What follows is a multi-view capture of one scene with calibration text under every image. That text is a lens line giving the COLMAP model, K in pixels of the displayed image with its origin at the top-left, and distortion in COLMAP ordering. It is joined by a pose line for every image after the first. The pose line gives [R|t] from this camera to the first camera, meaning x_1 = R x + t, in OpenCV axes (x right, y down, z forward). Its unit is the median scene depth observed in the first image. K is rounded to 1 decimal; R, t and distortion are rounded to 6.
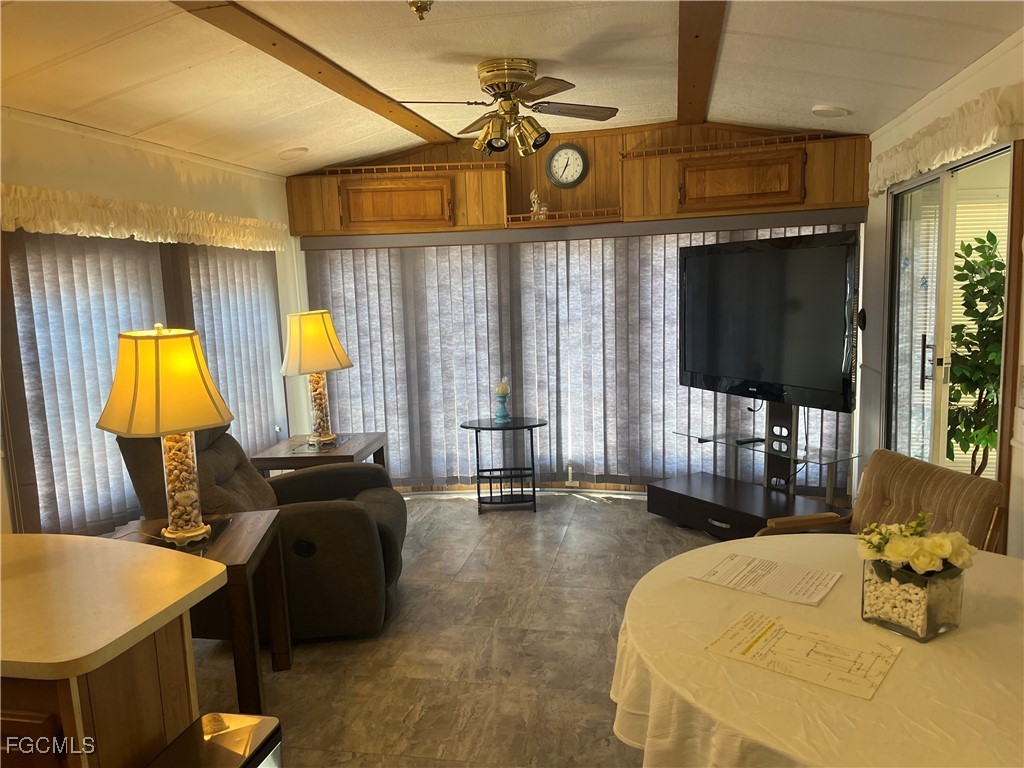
lens RADIAL K [[768.5, 0, 512.0], [0, 768.5, 384.0], [0, 0, 1]] dist [0.004455, -0.033101]
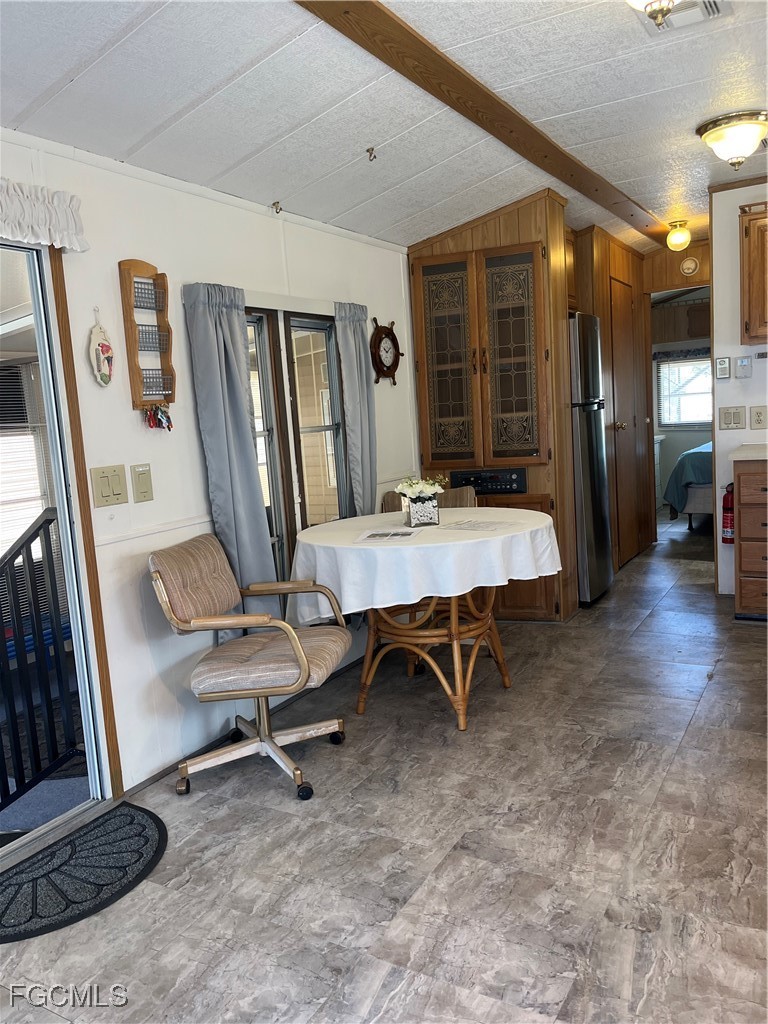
lens RADIAL K [[768.5, 0, 384.0], [0, 768.5, 512.0], [0, 0, 1]] dist [0.004455, -0.033101]
pose [[-0.939738, 0.055633, 0.337340, -0.043625], [0.144050, 0.959249, 0.243088, -0.092228], [-0.310069, 0.277033, -0.909456, 1.047607]]
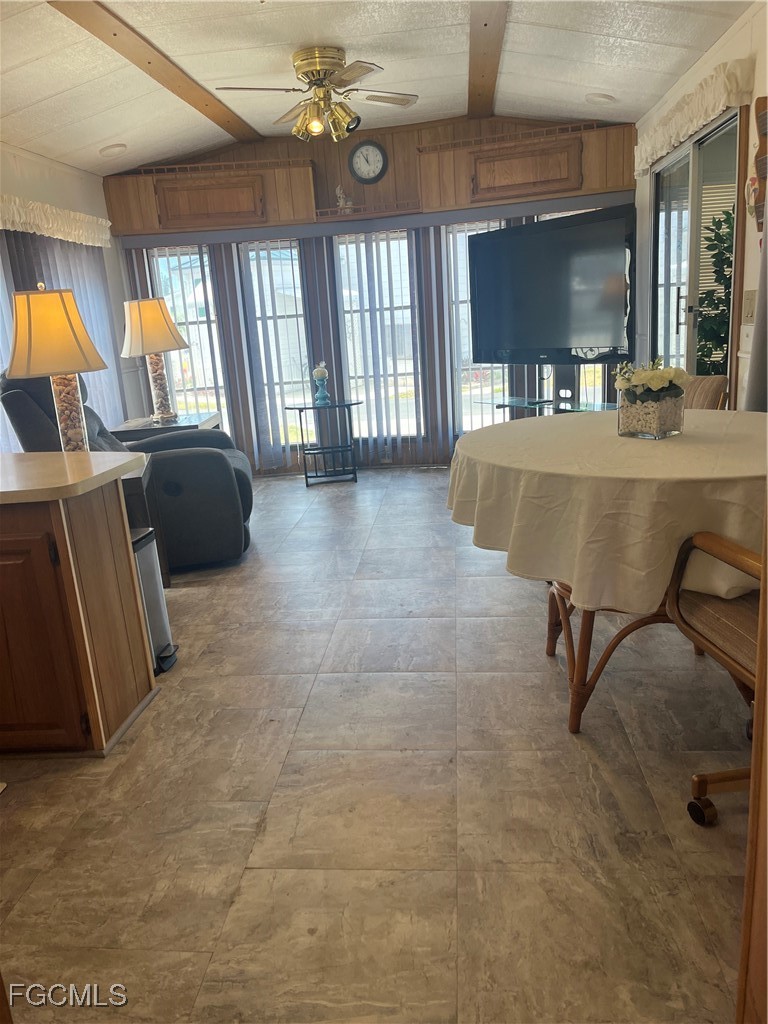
lens RADIAL K [[768.5, 0, 384.0], [0, 768.5, 512.0], [0, 0, 1]] dist [0.004455, -0.033101]
pose [[0.993581, -0.060723, 0.095447, -0.045436], [0.049548, 0.992085, 0.115378, 0.093208], [-0.101698, -0.109908, 0.988725, -0.141667]]
